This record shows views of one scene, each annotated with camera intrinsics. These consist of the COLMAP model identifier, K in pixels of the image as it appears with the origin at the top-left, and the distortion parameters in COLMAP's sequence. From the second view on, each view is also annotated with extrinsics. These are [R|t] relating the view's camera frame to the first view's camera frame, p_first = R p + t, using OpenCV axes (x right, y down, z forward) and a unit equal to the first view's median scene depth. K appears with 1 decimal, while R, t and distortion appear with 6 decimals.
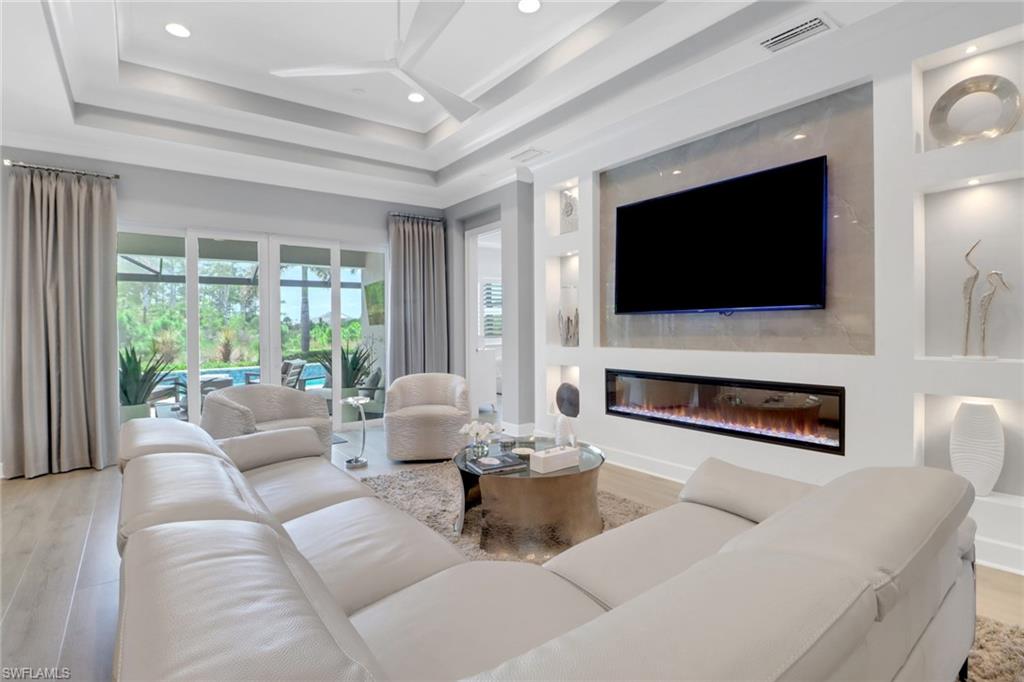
lens RADIAL K [[493.2, 0, 501.5], [0, 493.2, 338.1], [0, 0, 1]] dist [-0.026329, -0.001801]
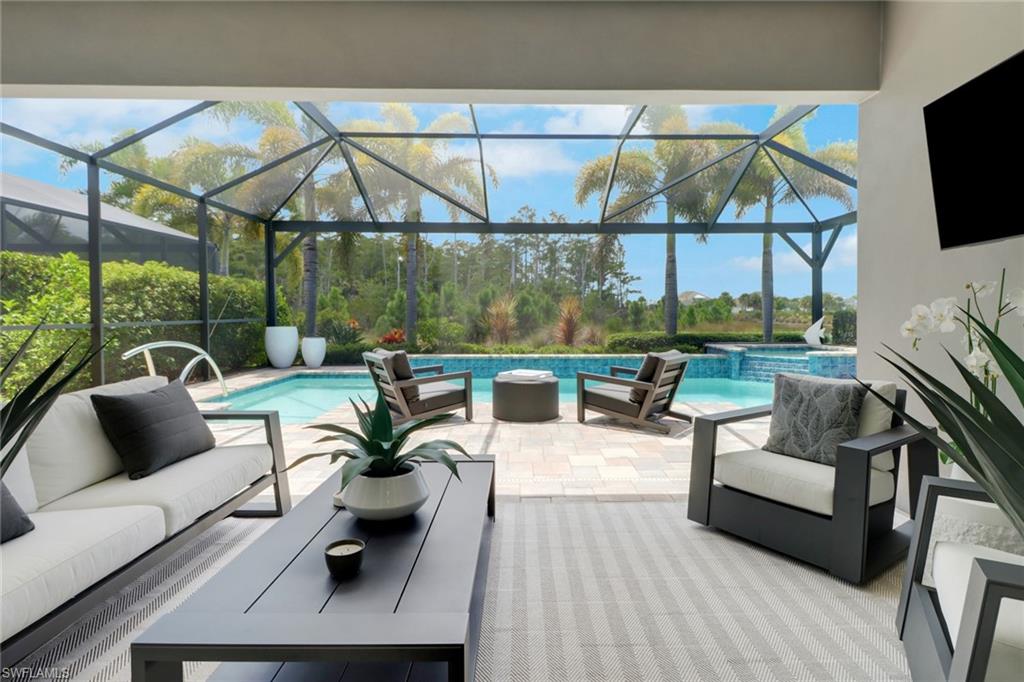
lens RADIAL K [[536.2, 0, 515.6], [0, 536.2, 323.0], [0, 0, 1]] dist [-0.002343, -0.000195]
pose [[0.797187, 0.030710, -0.602951, -0.122306], [-0.028143, 0.999510, 0.013699, 0.006986], [0.603077, 0.006048, 0.797660, 0.266145]]
